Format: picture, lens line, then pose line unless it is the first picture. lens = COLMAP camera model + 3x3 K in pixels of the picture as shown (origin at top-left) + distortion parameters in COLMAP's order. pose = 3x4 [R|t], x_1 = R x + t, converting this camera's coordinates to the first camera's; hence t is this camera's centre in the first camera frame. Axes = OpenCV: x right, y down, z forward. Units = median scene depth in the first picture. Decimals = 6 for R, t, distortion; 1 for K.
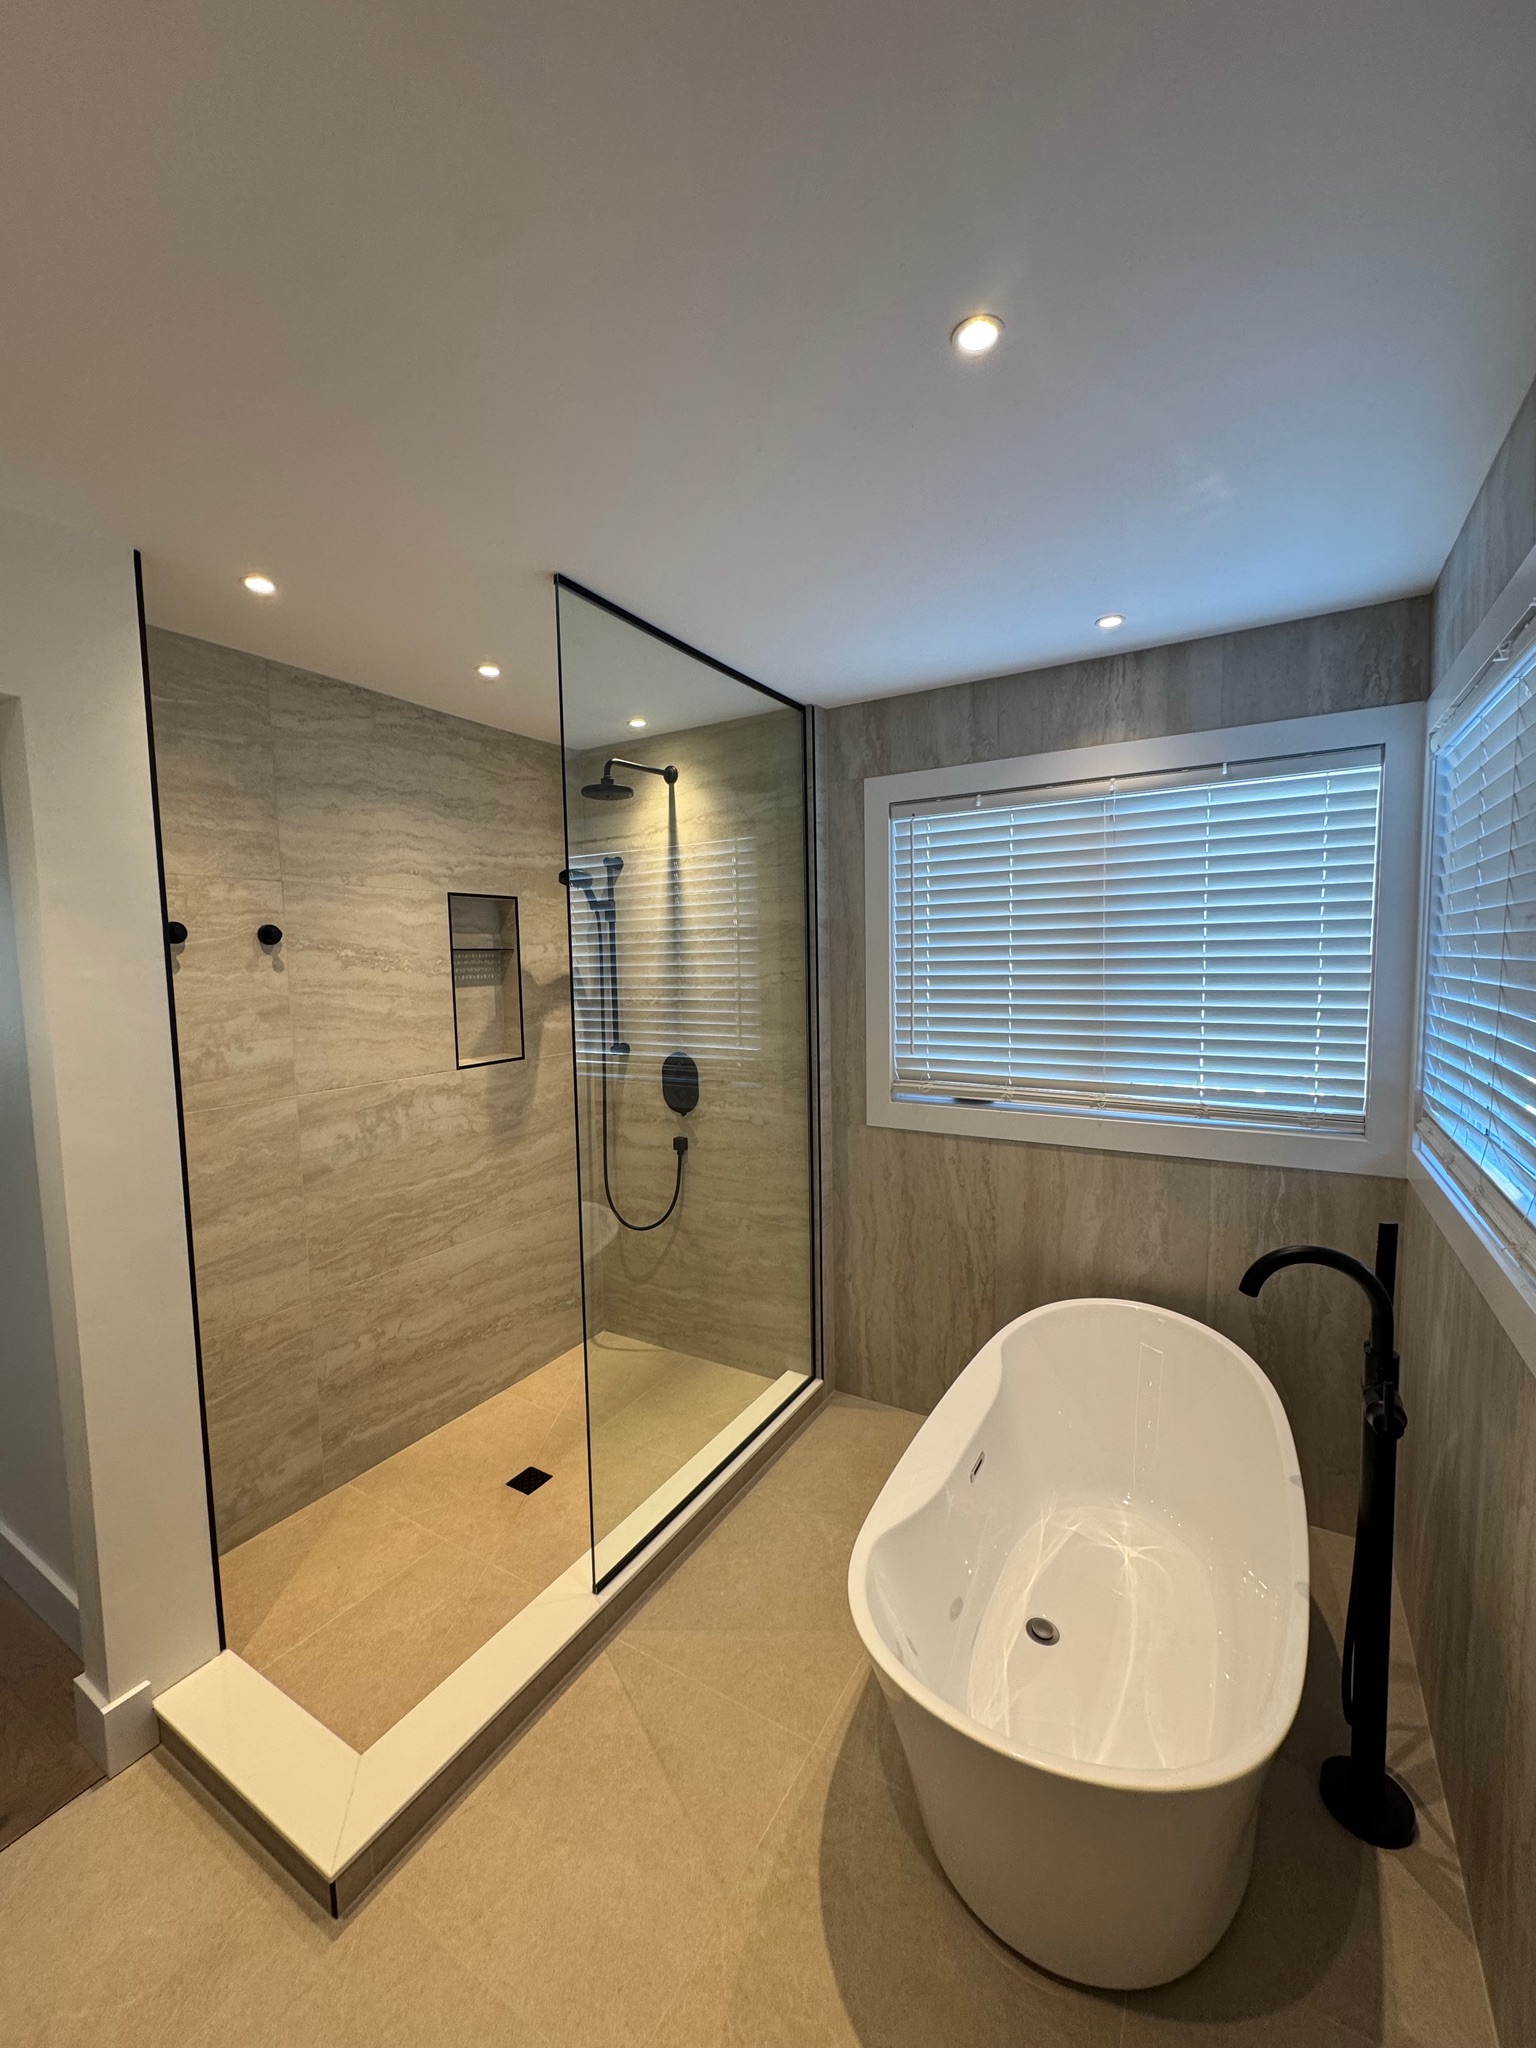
lens RADIAL K [[810.7, 0, 771.8], [0, 810.7, 1024.0], [0, 0, 1]] dist [-0.000207, -0.000062]
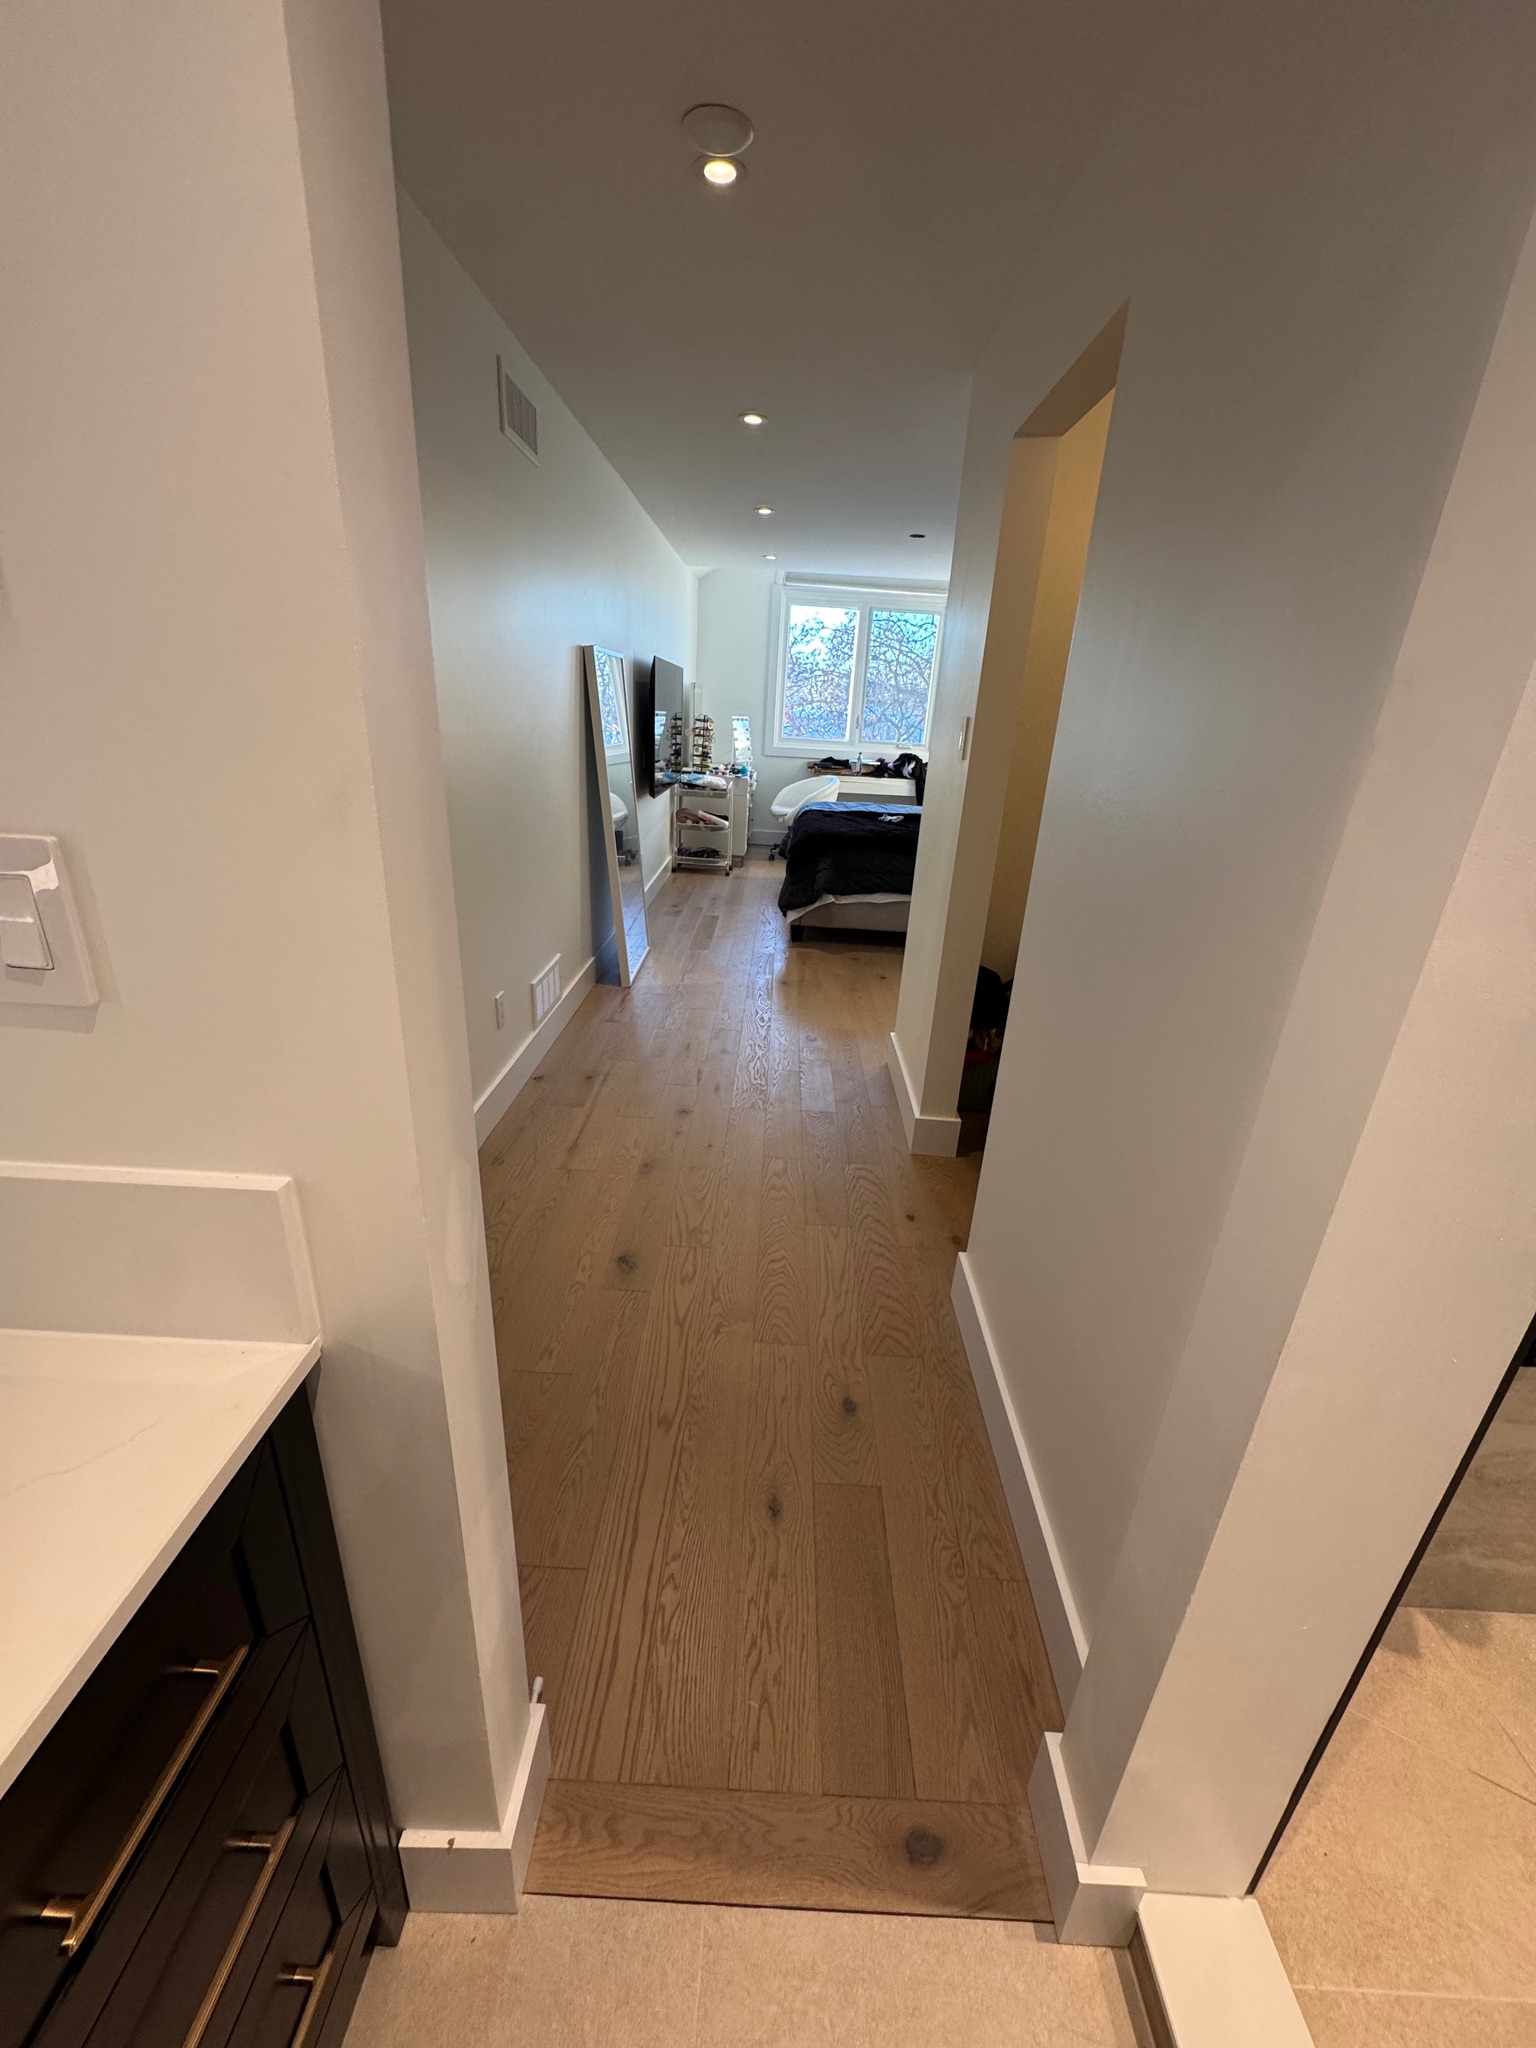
lens RADIAL K [[812.2, 0, 770.9], [0, 812.2, 1023.5], [0, 0, 1]] dist [-0.001326, 0.000064]
pose [[0.493682, 0.363466, -0.790045, -0.438912], [-0.135186, 0.929502, 0.343149, 0.052785], [0.859071, -0.062603, 0.508014, 0.337942]]
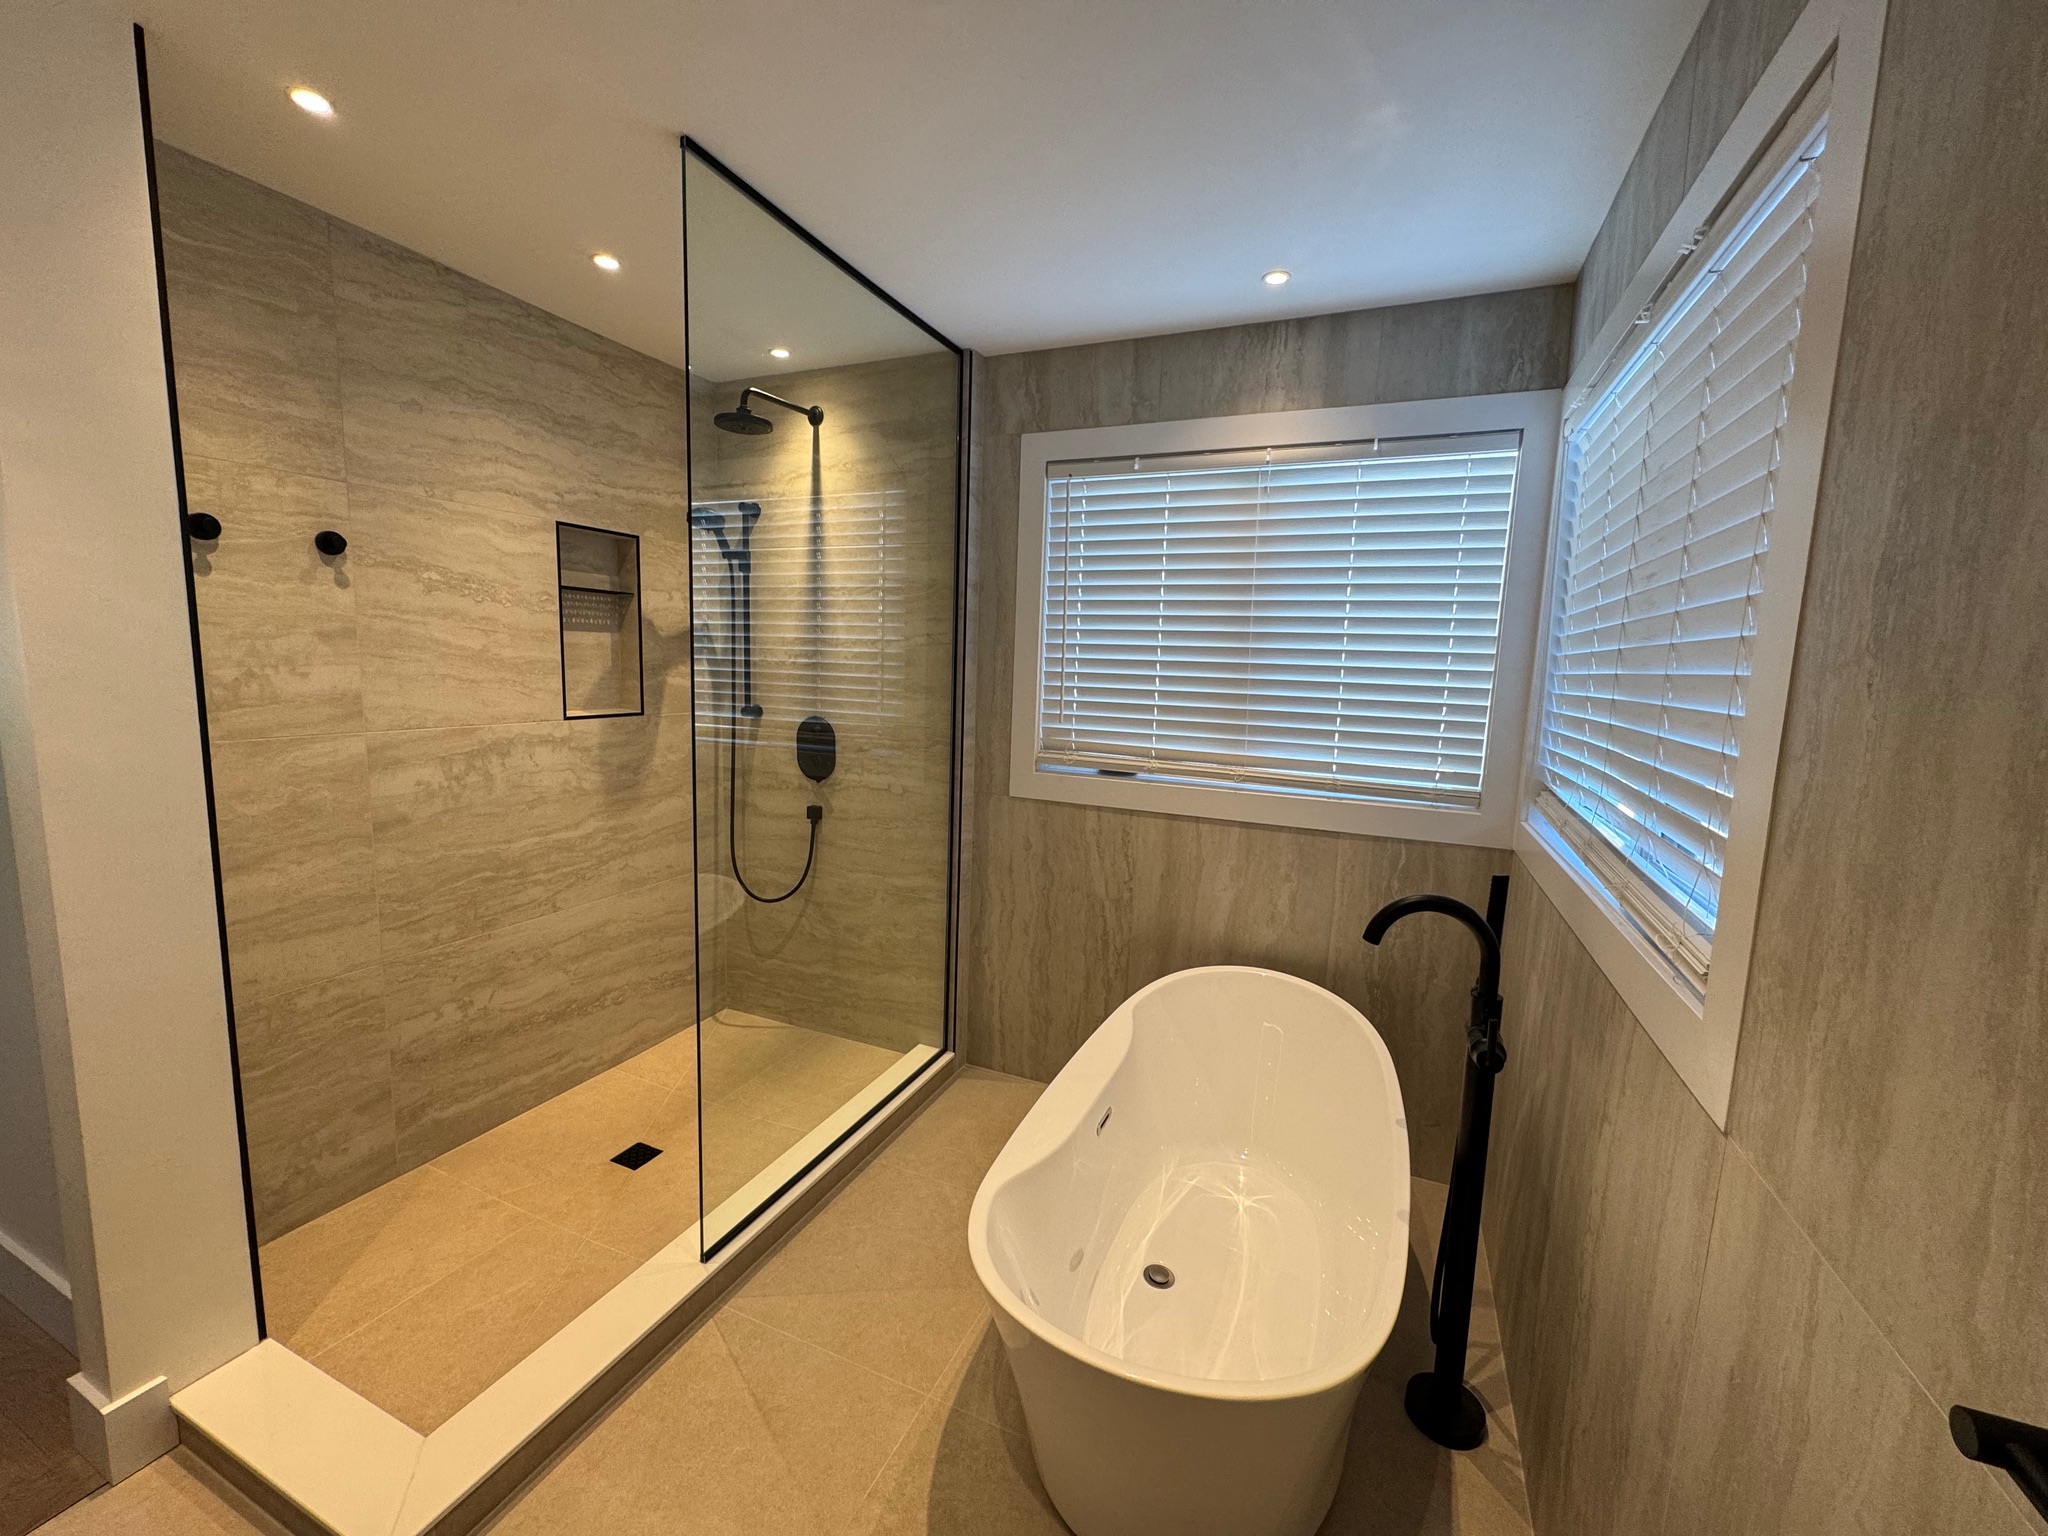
lens RADIAL K [[812.2, 0, 1026.9], [0, 812.2, 767.8], [0, 0, 1]] dist [-0.001326, 0.000064]
pose [[0.990616, 0.036059, 0.131835, 0.008523], [-0.042389, 0.998064, 0.045523, 0.050928], [-0.129938, -0.050684, 0.990226, 0.031110]]
